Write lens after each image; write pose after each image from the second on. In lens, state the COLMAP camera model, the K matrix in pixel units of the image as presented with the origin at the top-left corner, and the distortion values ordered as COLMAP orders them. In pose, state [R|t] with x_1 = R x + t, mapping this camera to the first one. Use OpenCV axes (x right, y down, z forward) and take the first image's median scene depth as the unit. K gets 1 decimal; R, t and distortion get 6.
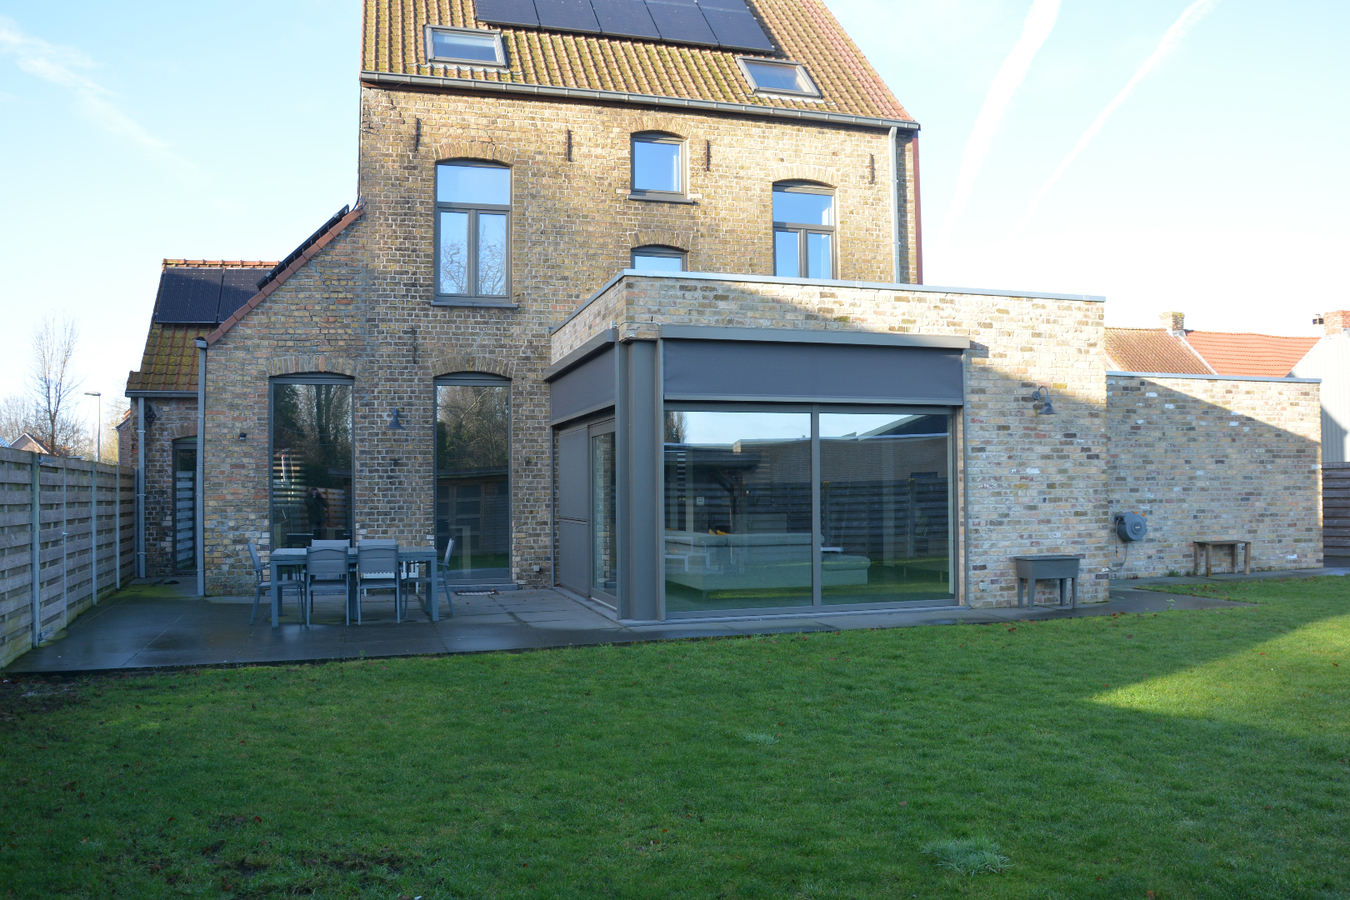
lens RADIAL K [[1049.3, 0, 682.4], [0, 1049.3, 454.3], [0, 0, 1]] dist [-0.155343, 0.121749]
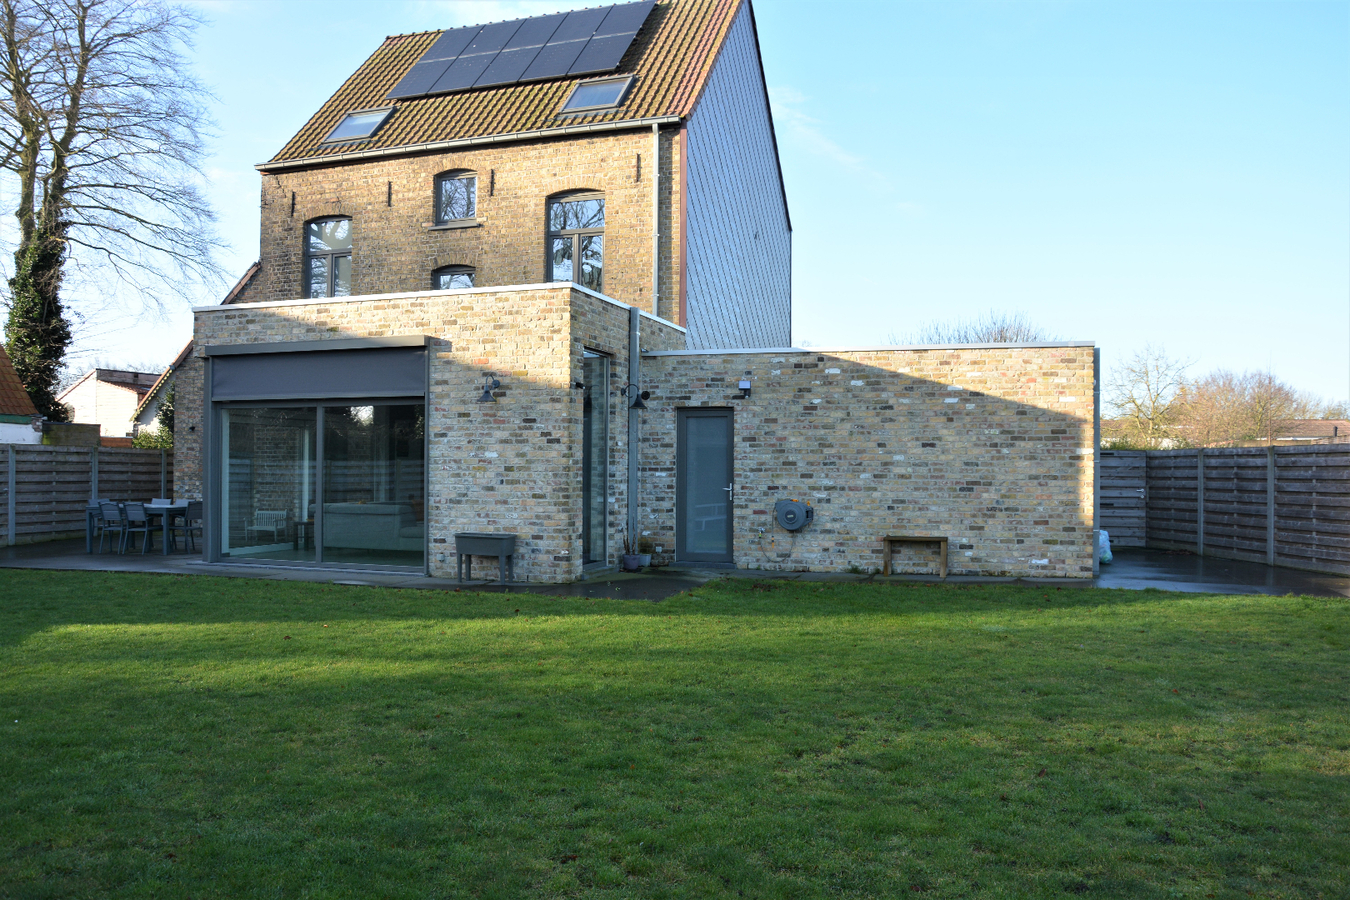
lens RADIAL K [[987.6, 0, 675.0], [0, 987.6, 450.0], [0, 0, 1]] dist [-0.117613, 0.001921]
pose [[0.843743, 0.001792, -0.536745, 0.851675], [0.005972, 0.999901, 0.012727, -0.000311], [0.536715, -0.013944, 0.843649, 0.195846]]
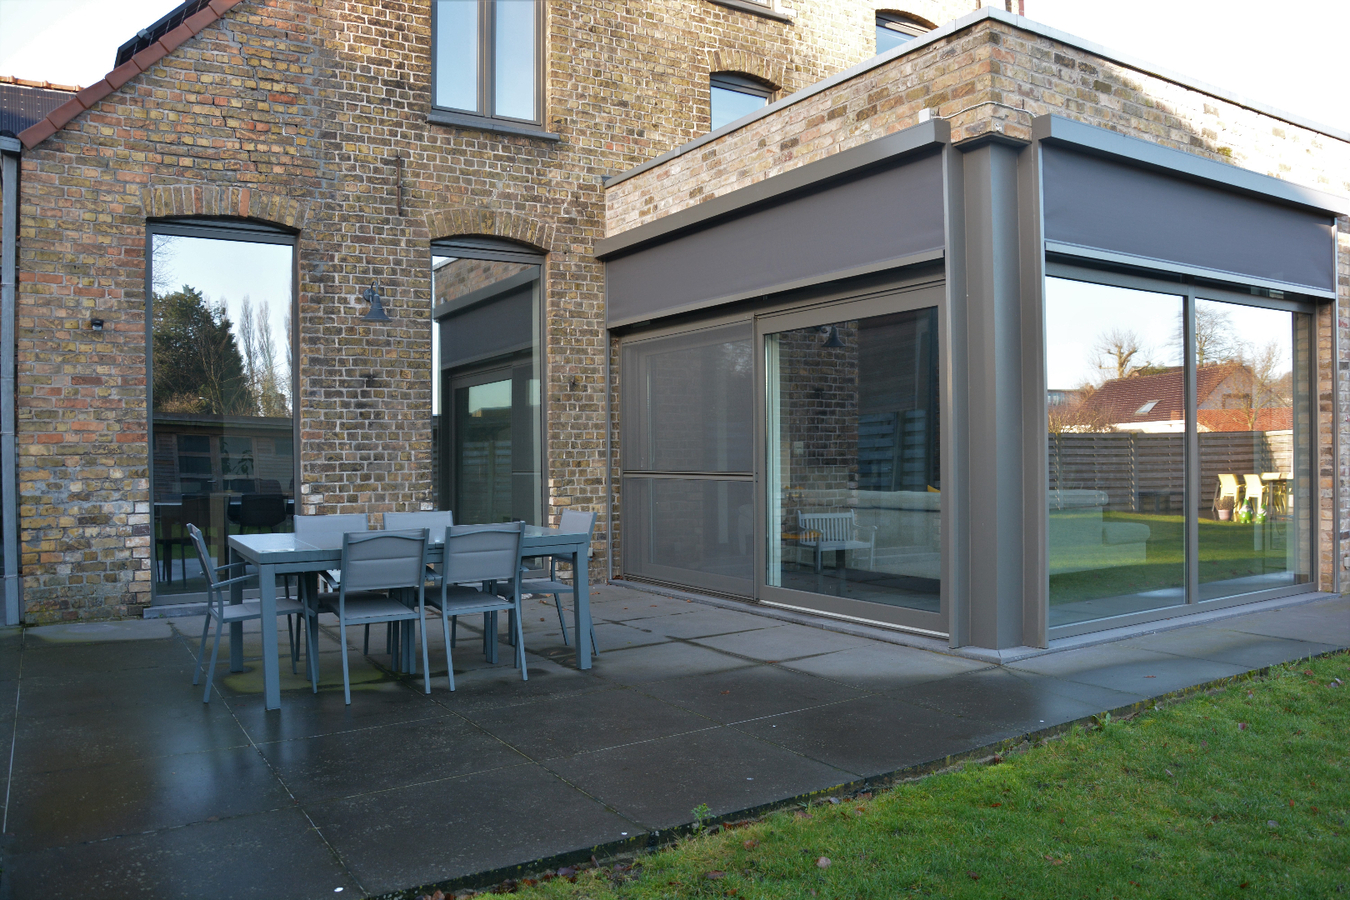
lens RADIAL K [[1049.3, 0, 682.4], [0, 1049.3, 454.3], [0, 0, 1]] dist [-0.155343, 0.121749]
pose [[0.959435, -0.003145, 0.281913, -0.268731], [-0.004050, 0.999681, 0.024935, 0.034070], [-0.281901, -0.025065, 0.959116, 0.382603]]
